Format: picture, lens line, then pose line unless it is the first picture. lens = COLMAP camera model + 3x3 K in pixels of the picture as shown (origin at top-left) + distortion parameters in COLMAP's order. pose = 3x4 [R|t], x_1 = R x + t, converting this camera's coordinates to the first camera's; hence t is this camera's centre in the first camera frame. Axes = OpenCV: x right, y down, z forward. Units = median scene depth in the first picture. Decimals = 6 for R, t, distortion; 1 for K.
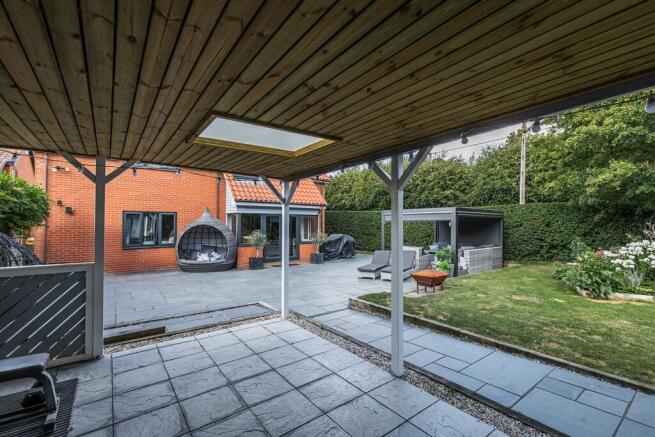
lens RADIAL K [[294.8, 0, 326.9], [0, 294.8, 222.5], [0, 0, 1]] dist [0.004884, 0.000814]
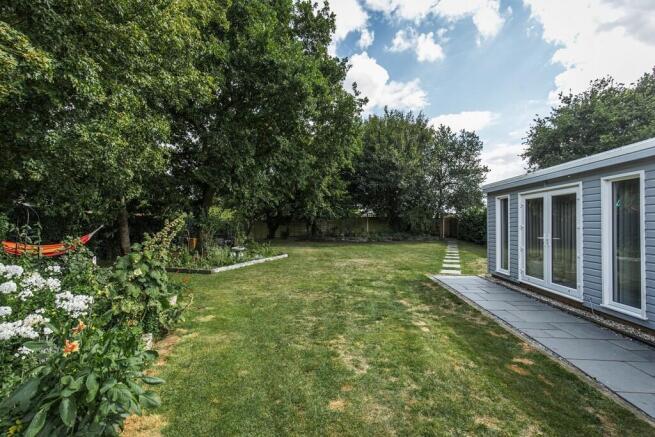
lens RADIAL K [[294.8, 0, 323.6], [0, 294.8, 224.6], [0, 0, 1]] dist [0.004884, 0.000814]
pose [[-0.751957, -0.005450, 0.659189, 0.582643], [-0.007009, 0.999975, 0.000273, 0.012875], [-0.659175, -0.004415, -0.751977, 1.227124]]
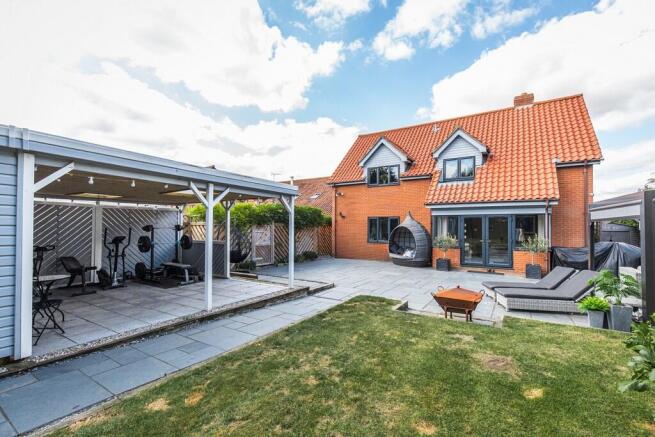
lens RADIAL K [[294.8, 0, 327.7], [0, 294.8, 222.0], [0, 0, 1]] dist [0.004884, 0.000814]
pose [[0.350289, -0.012312, -0.936561, 1.214507], [0.005593, 0.999923, -0.011053, 0.002171], [0.936625, -0.001366, 0.350331, 0.590708]]
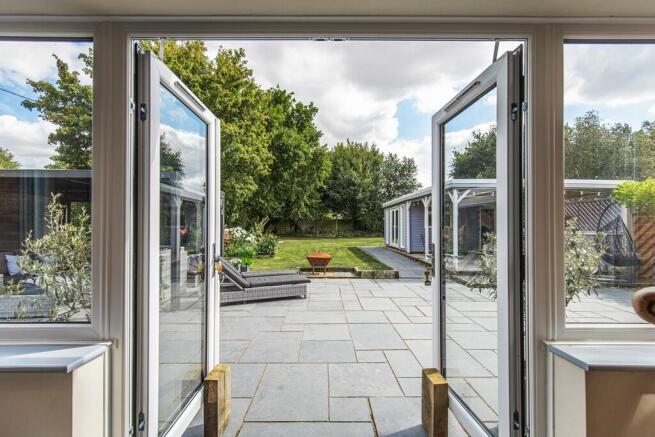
lens RADIAL K [[294.8, 0, 319.7], [0, 294.8, 220.8], [0, 0, 1]] dist [0.004884, 0.000814]
pose [[-0.795346, 0.005556, 0.606131, -0.471545], [-0.011151, 0.999655, -0.023795, 0.079010], [-0.606054, -0.025684, -0.795009, 2.559160]]
